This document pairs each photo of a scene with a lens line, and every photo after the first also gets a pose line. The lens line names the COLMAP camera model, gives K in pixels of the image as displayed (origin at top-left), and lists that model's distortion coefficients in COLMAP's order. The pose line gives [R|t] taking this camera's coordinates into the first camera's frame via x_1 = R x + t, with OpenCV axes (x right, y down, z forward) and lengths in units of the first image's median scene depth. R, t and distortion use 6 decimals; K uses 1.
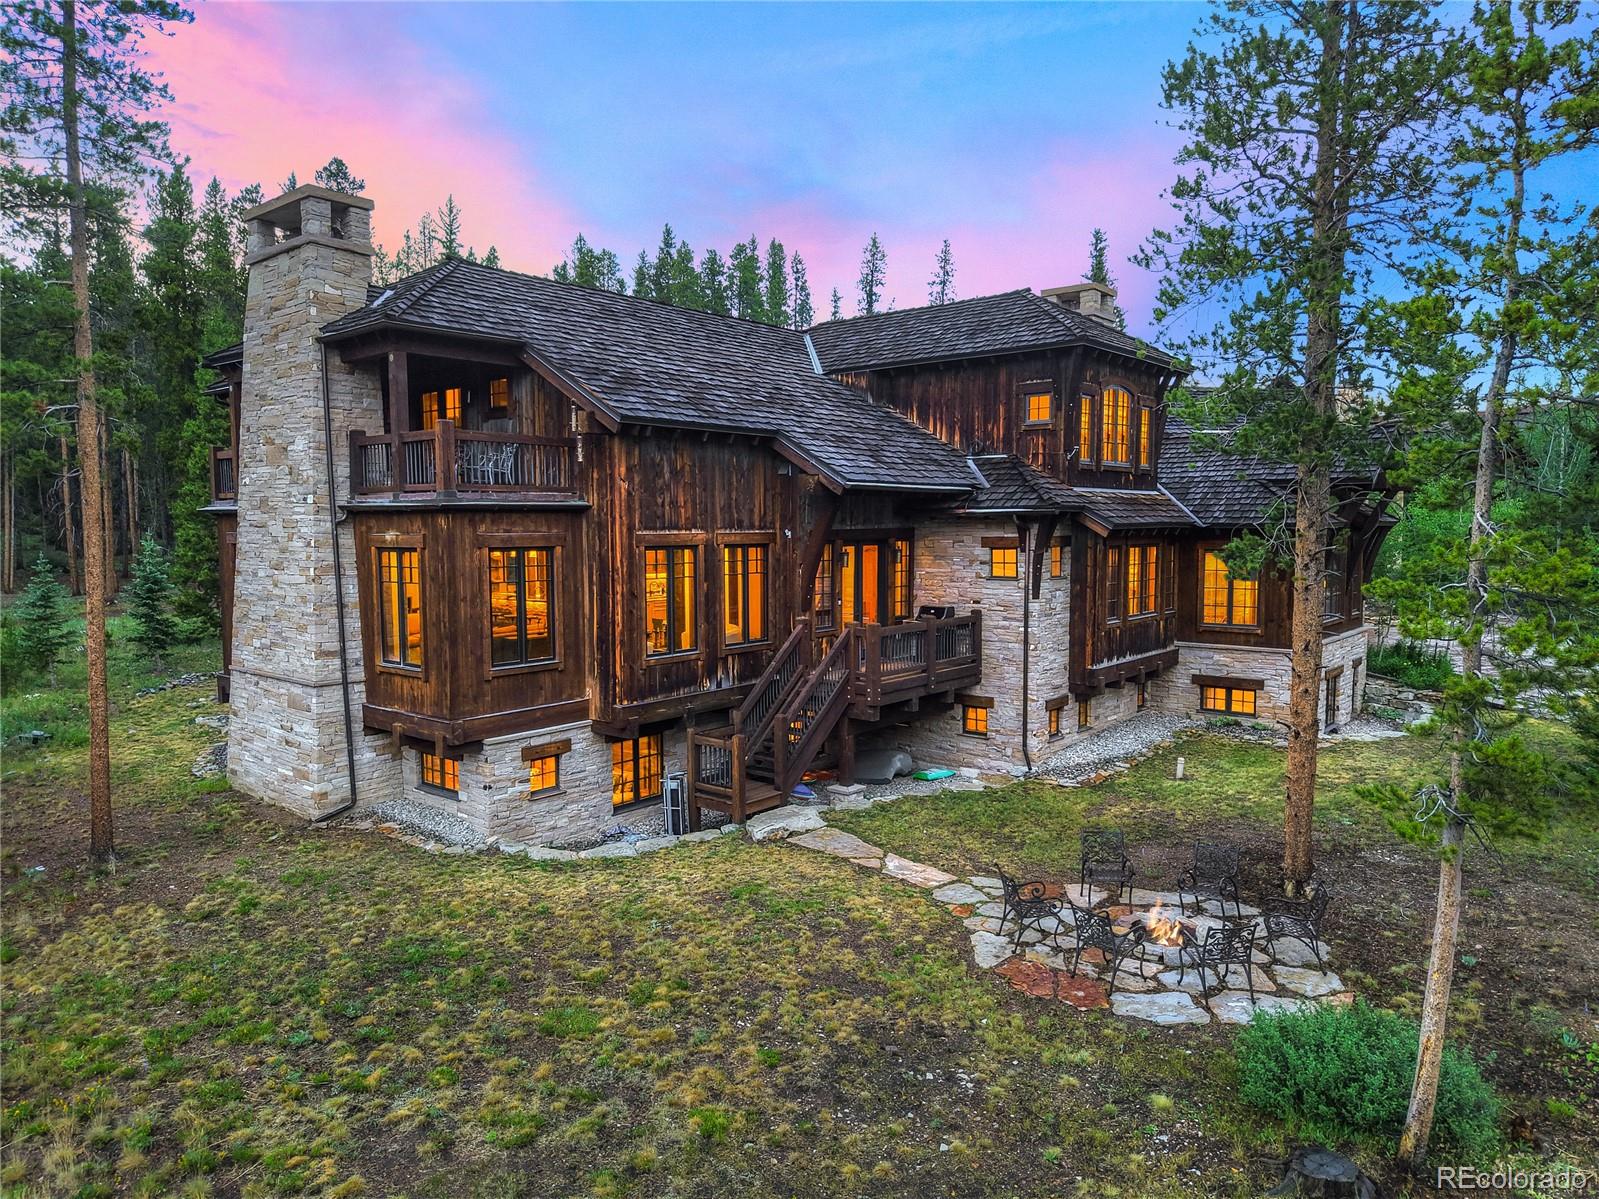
lens RADIAL K [[1113.8, 0, 799.5], [0, 1113.8, 599.5], [0, 0, 1]] dist [0.074730, -0.074641]
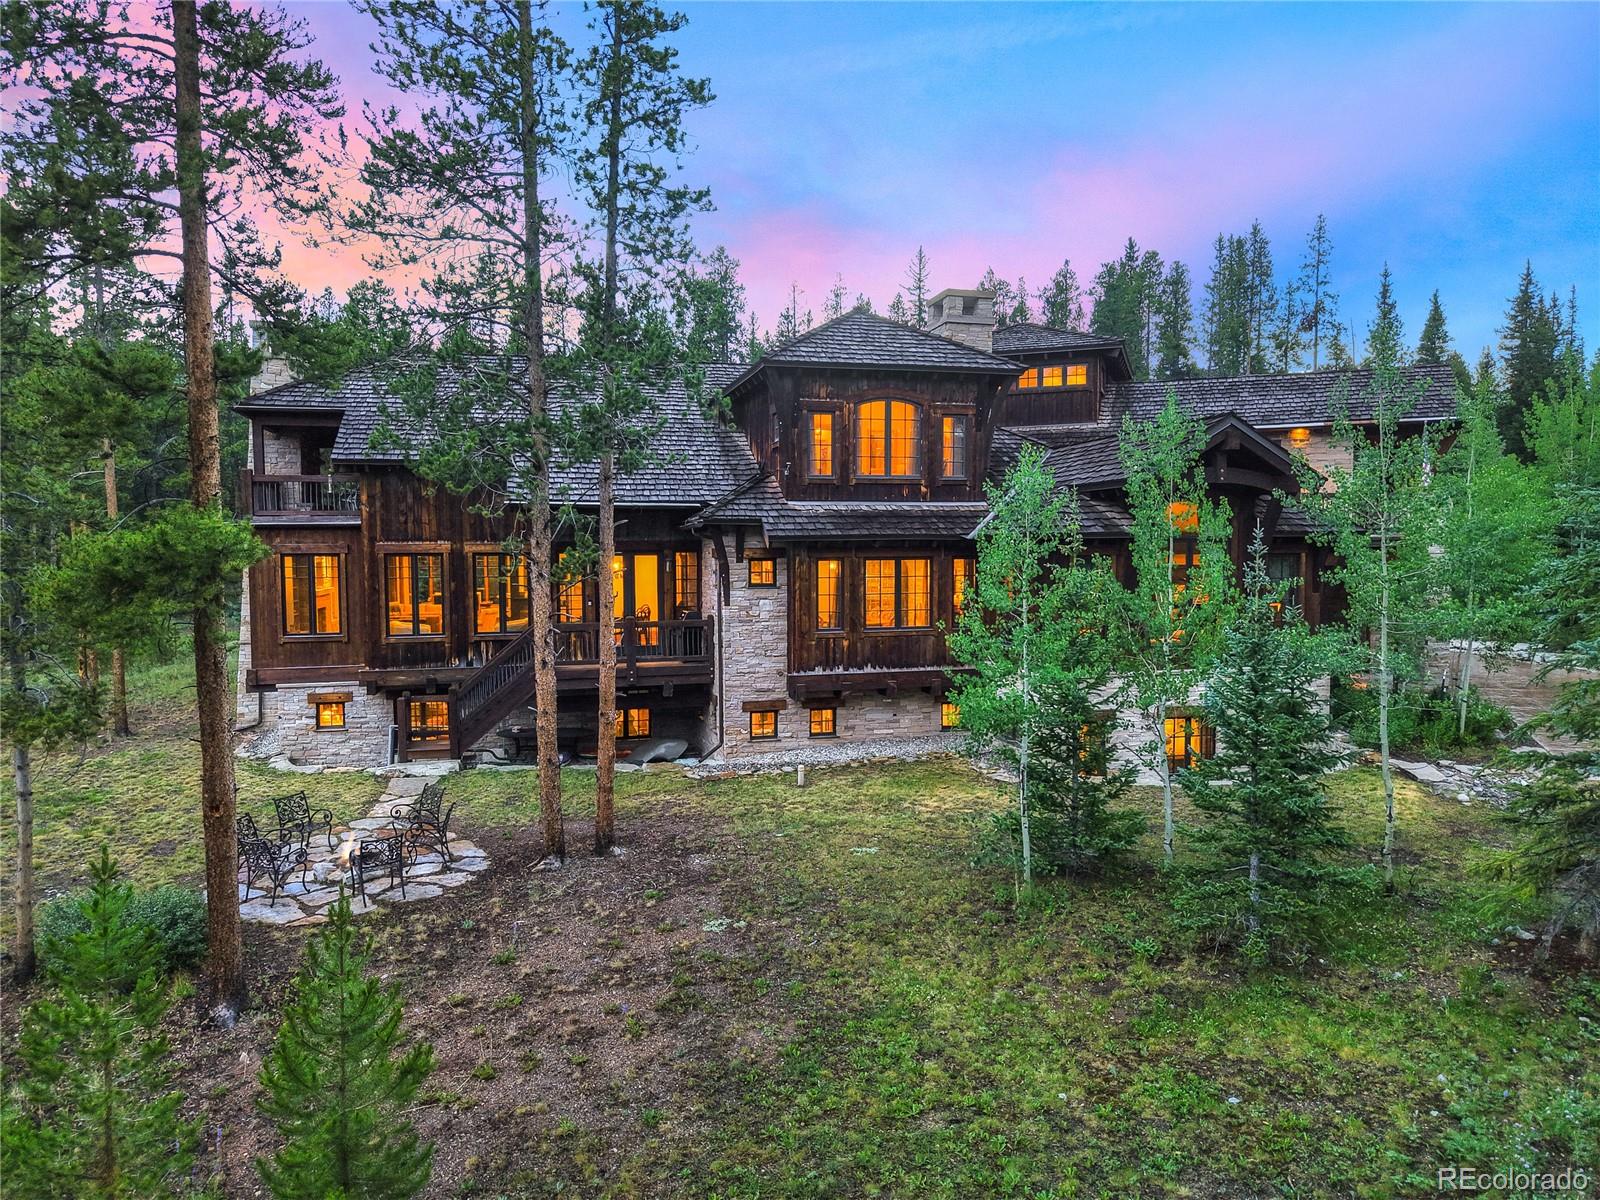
lens RADIAL K [[1100.9, 0, 800.0], [0, 1100.9, 600.0], [0, 0, 1]] dist [-0.005982, -0.001893]
pose [[0.813096, 0.028981, -0.581407, 0.885071], [-0.036886, 0.999318, -0.001773, -0.006638], [0.580960, 0.022887, 0.813611, 0.179153]]
